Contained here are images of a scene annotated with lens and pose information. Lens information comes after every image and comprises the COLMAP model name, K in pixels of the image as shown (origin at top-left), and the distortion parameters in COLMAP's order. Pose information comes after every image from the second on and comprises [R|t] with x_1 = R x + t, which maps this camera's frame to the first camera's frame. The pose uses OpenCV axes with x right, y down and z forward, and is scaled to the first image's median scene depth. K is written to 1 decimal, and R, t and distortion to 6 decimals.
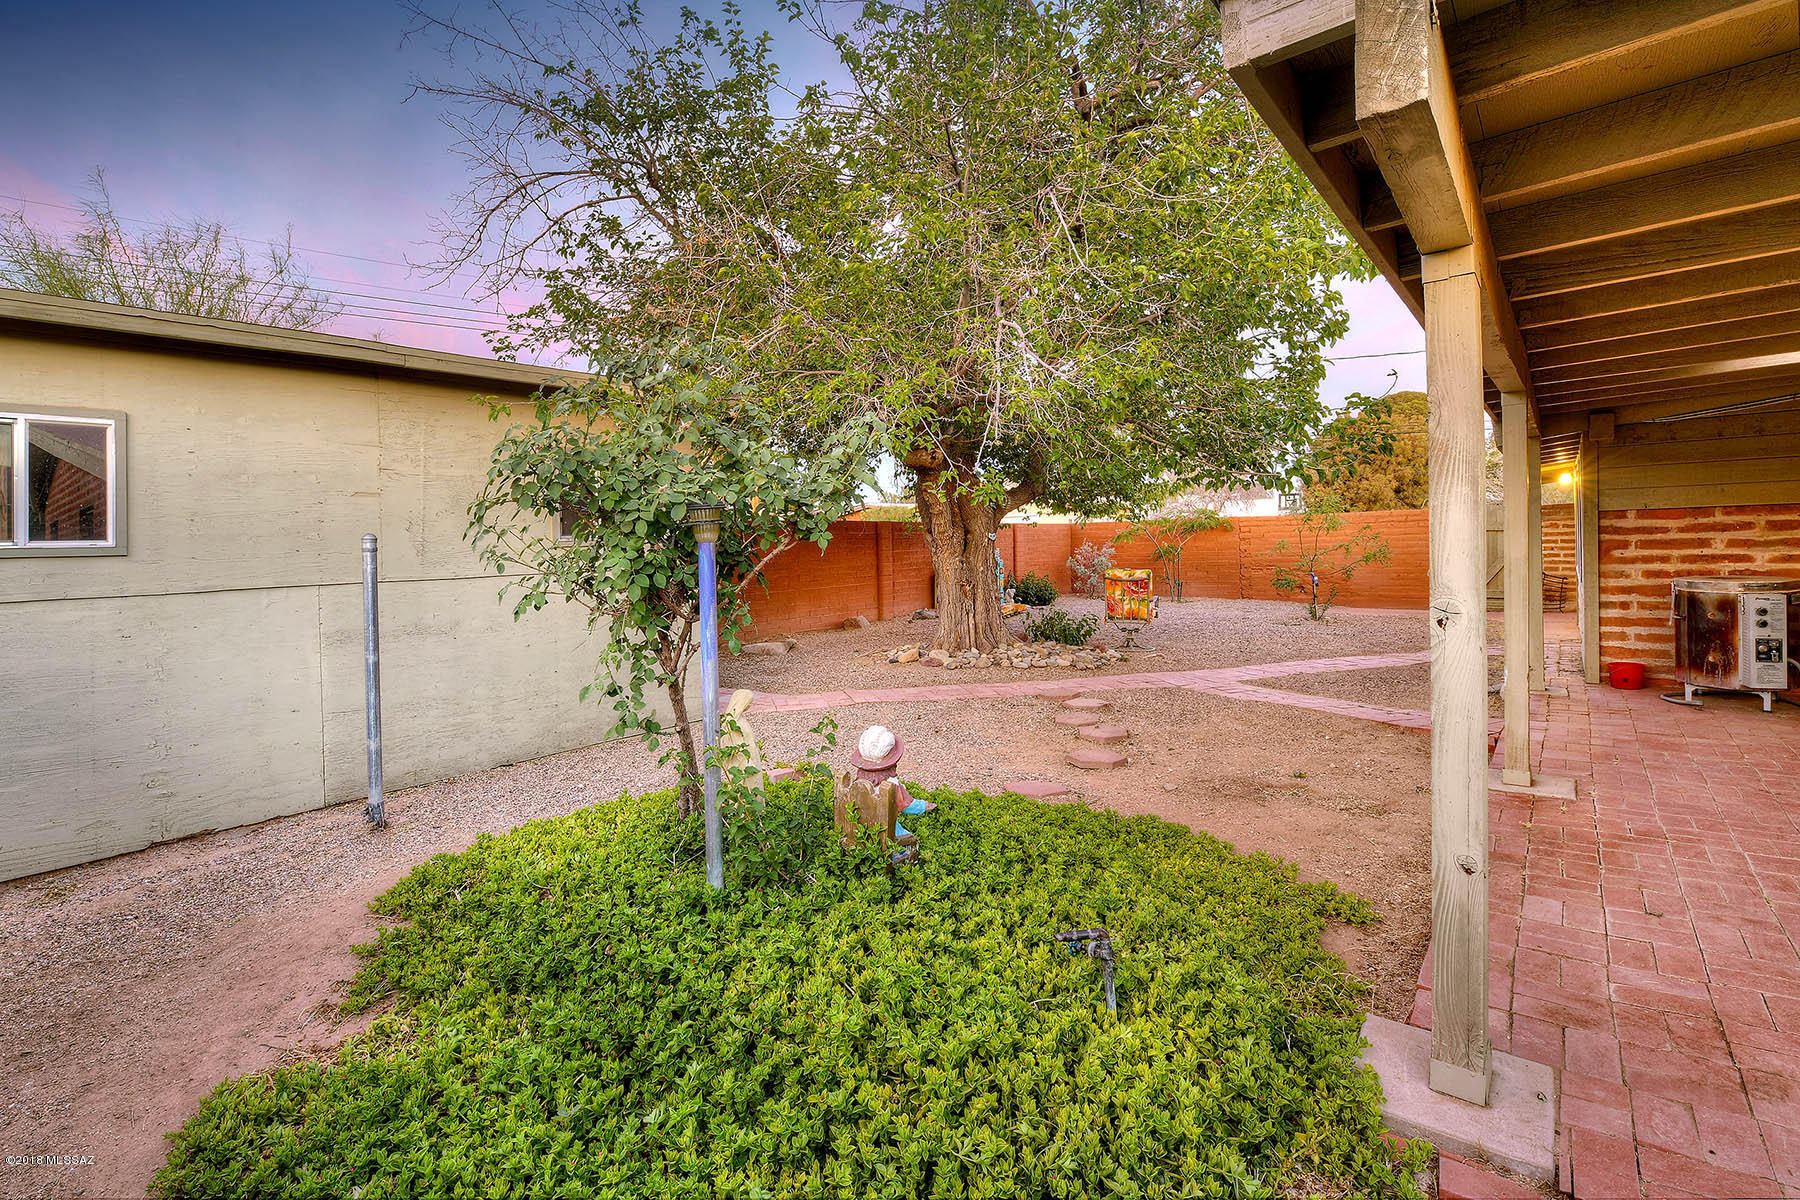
lens RADIAL K [[827.4, 0, 898.1], [0, 827.4, 570.1], [0, 0, 1]] dist [-0.010942, -0.000244]
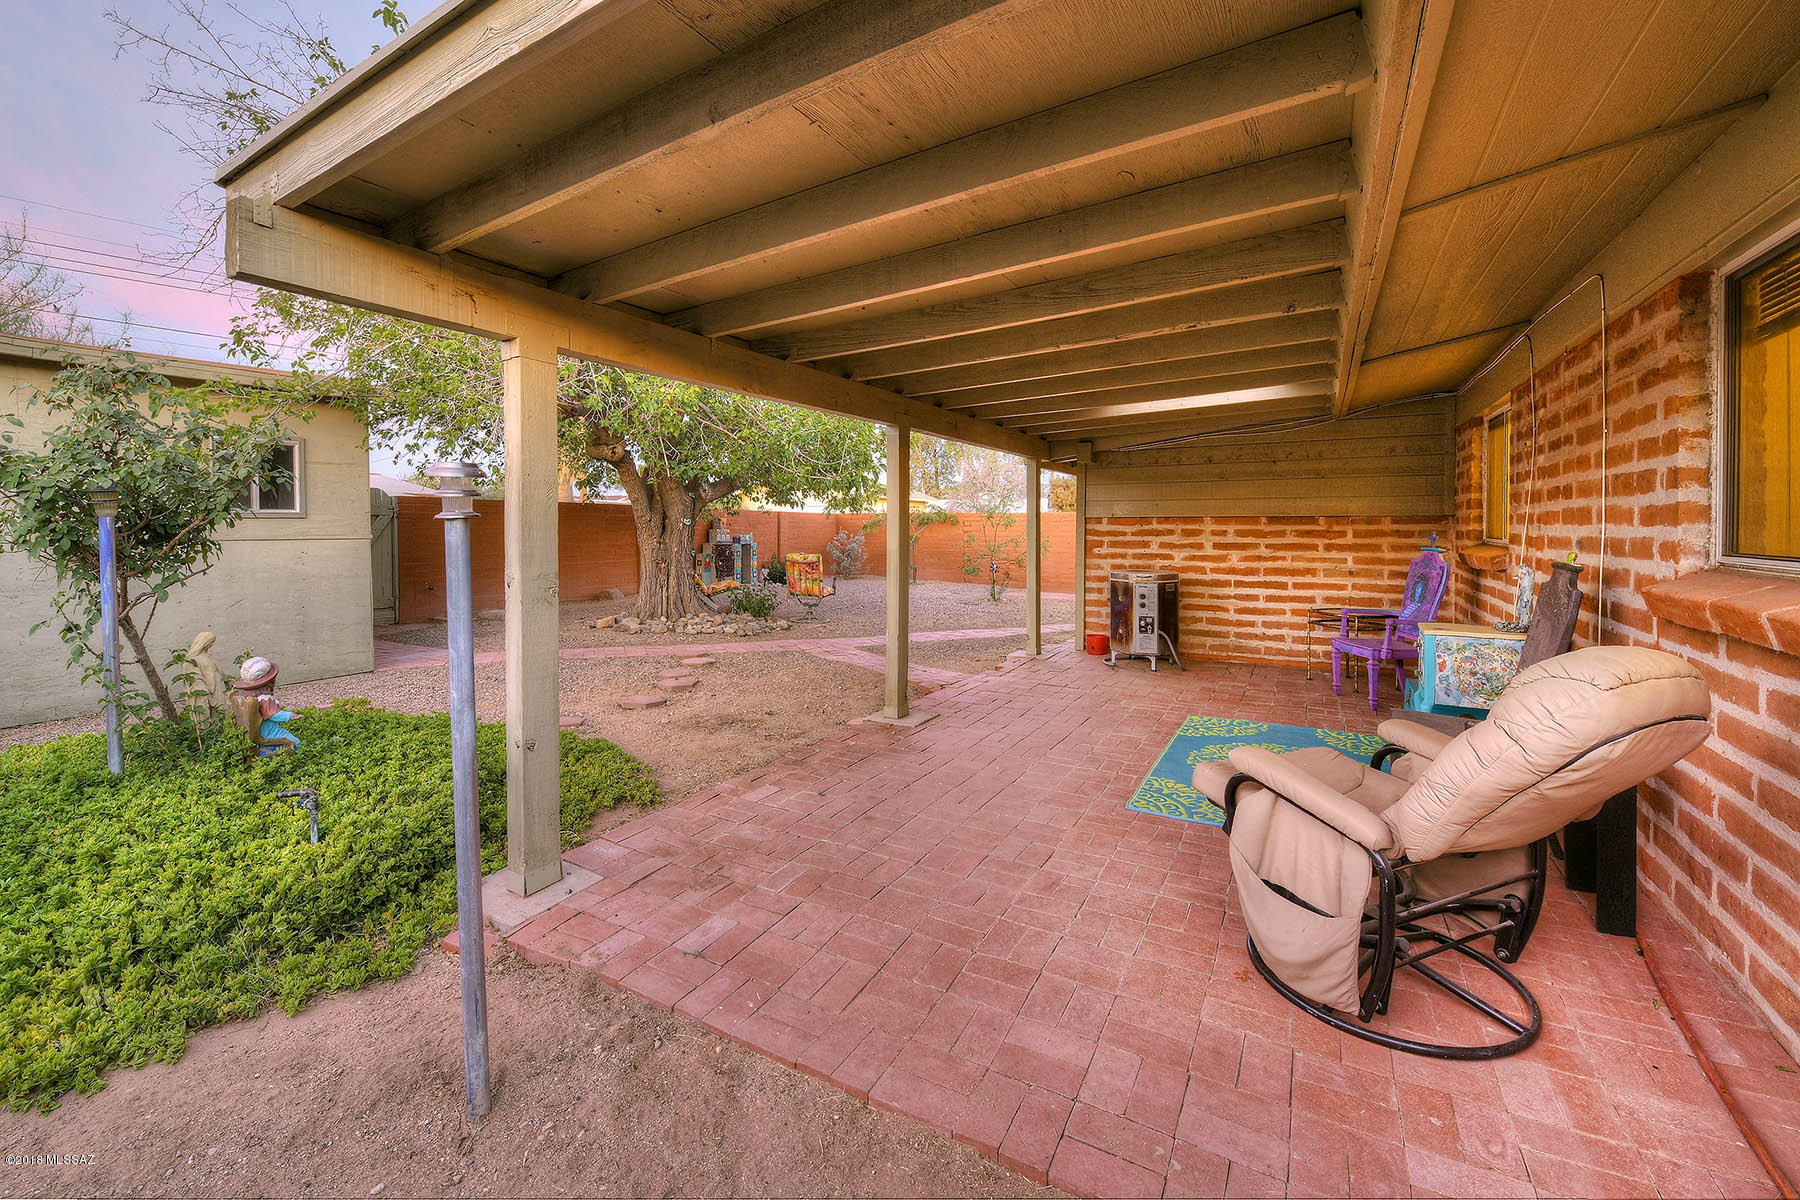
lens RADIAL K [[754.0, 0, 853.3], [0, 754.0, 575.1], [0, 0, 1]] dist [-0.014289, -0.001509]
pose [[0.992859, 0.025928, 0.116445, 0.360715], [-0.029327, 0.999189, 0.027578, -0.003279], [-0.115635, -0.030796, 0.992814, -0.143547]]
